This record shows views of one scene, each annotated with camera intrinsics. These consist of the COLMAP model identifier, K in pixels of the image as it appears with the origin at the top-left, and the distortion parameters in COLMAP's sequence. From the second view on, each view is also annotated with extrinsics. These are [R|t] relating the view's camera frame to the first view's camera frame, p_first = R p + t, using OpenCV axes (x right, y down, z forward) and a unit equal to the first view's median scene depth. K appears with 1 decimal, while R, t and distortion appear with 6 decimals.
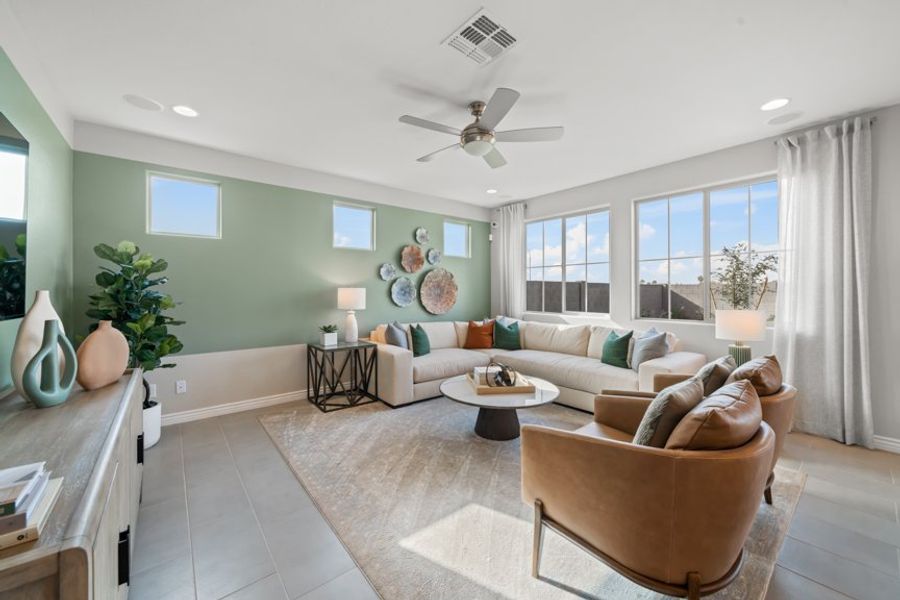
lens RADIAL K [[342.0, 0, 451.6], [0, 342.0, 289.6], [0, 0, 1]] dist [-0.001730, -0.000097]
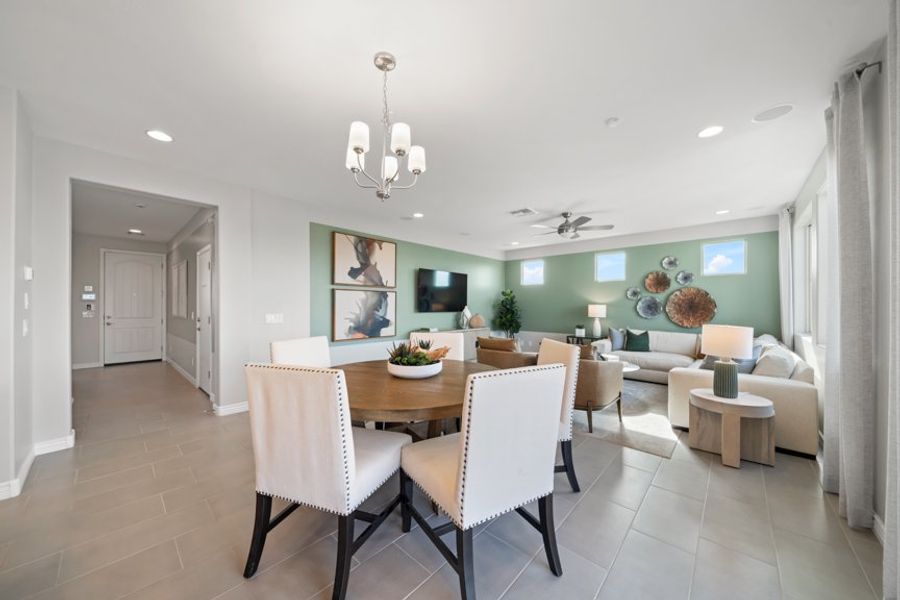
lens RADIAL K [[316.3, 0, 446.3], [0, 316.3, 304.3], [0, 0, 1]] dist [-0.001448, 0.000055]
pose [[0.125589, -0.001739, -0.992081, 1.138192], [-0.001260, 0.999997, -0.001912, -0.002172], [0.992082, 0.001491, 0.125586, 0.056917]]
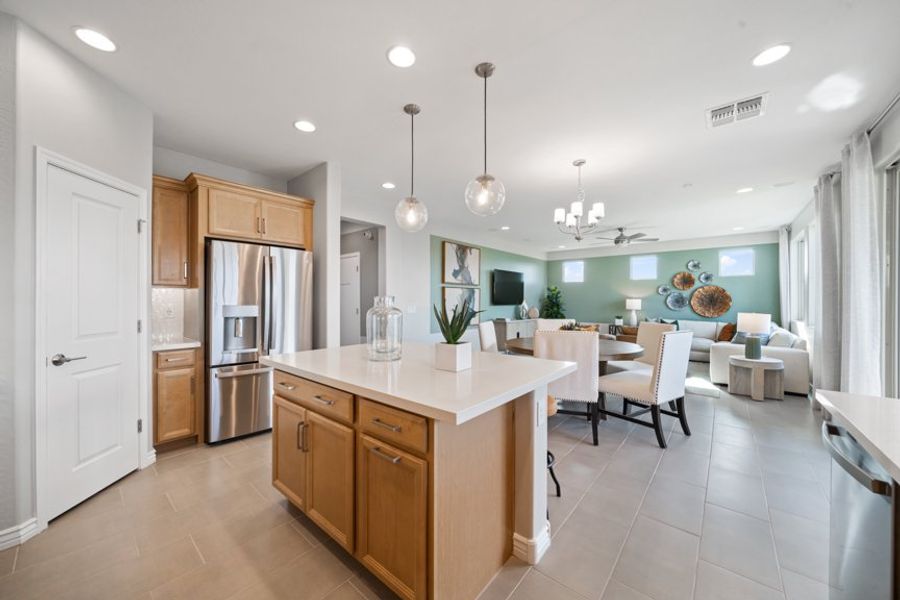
lens RADIAL K [[332.9, 0, 448.3], [0, 332.9, 297.9], [0, 0, 1]] dist [-0.000732, -0.000188]
pose [[0.174432, -0.001447, -0.984668, 1.443508], [-0.001256, 0.999998, -0.001692, -0.006265], [0.984669, 0.001532, 0.174429, -0.435873]]
